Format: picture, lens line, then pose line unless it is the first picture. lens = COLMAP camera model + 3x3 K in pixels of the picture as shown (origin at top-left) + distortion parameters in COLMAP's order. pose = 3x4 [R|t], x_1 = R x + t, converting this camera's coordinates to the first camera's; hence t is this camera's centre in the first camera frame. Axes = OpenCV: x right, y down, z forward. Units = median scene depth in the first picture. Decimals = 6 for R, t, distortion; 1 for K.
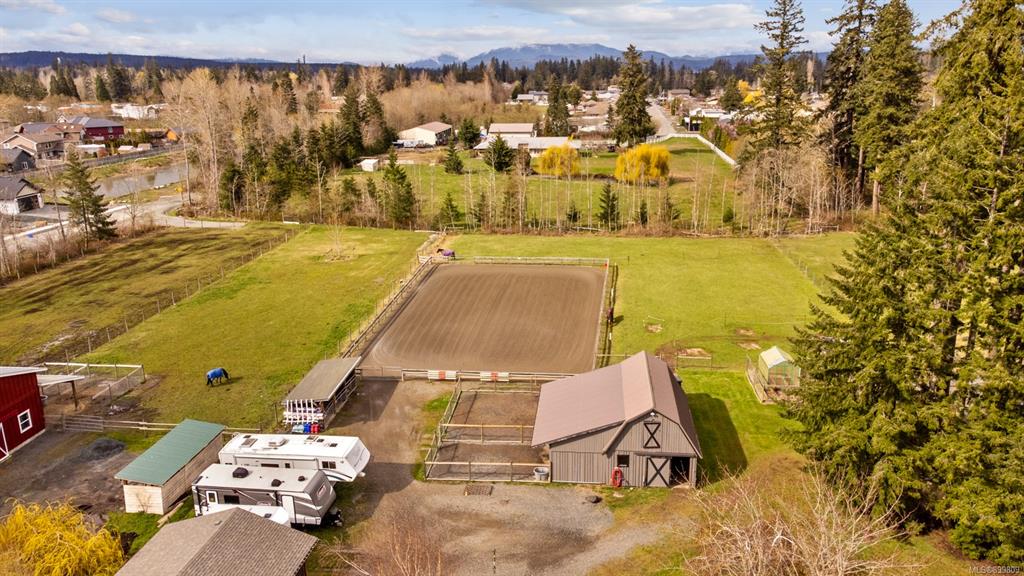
lens RADIAL K [[757.2, 0, 512.0], [0, 757.2, 288.0], [0, 0, 1]] dist [0.043254, 0.006763]
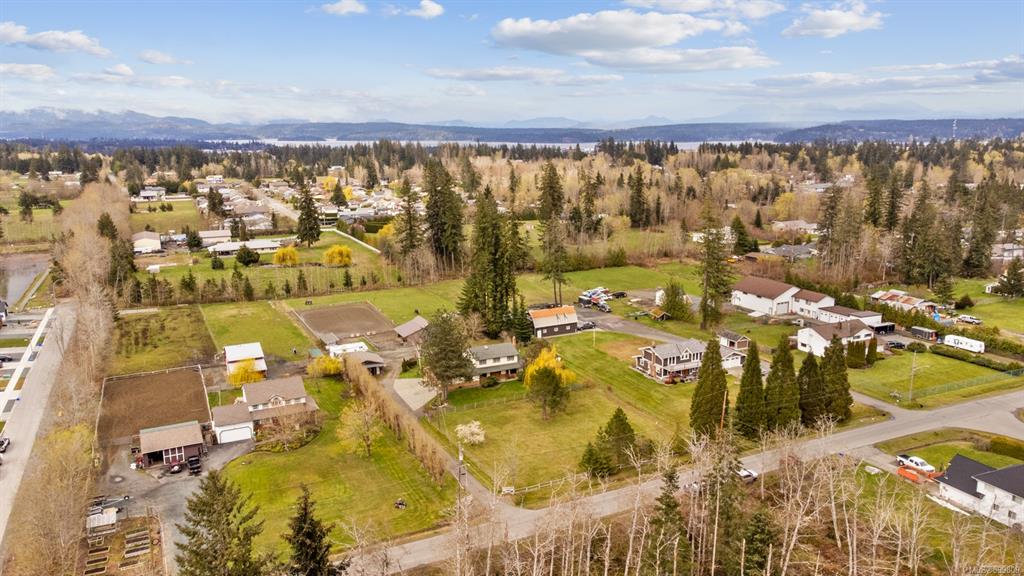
lens RADIAL K [[757.2, 0, 512.0], [0, 757.2, 288.0], [0, 0, 1]] dist [0.043254, 0.006763]
pose [[0.843501, -0.105891, 0.526587, -0.610255], [0.148492, 0.988138, -0.039155, 0.070540], [-0.516194, 0.111221, 0.849219, -1.074240]]
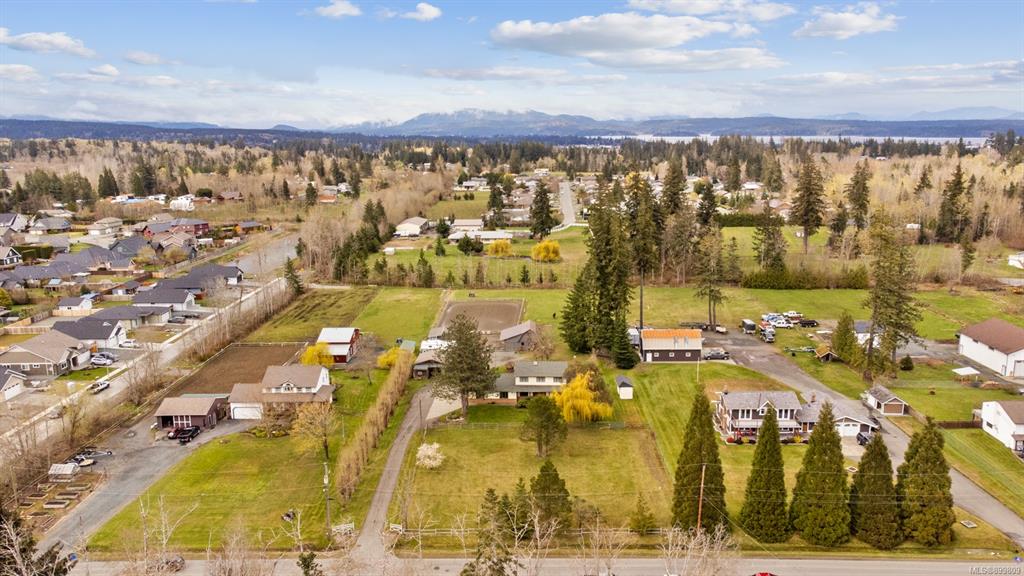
lens RADIAL K [[757.2, 0, 512.0], [0, 757.2, 288.0], [0, 0, 1]] dist [0.043254, 0.006763]
pose [[0.996297, -0.016465, 0.084383, -0.089100], [0.022808, 0.996940, -0.074764, 0.084710], [-0.082894, 0.076412, 0.993625, -1.097682]]
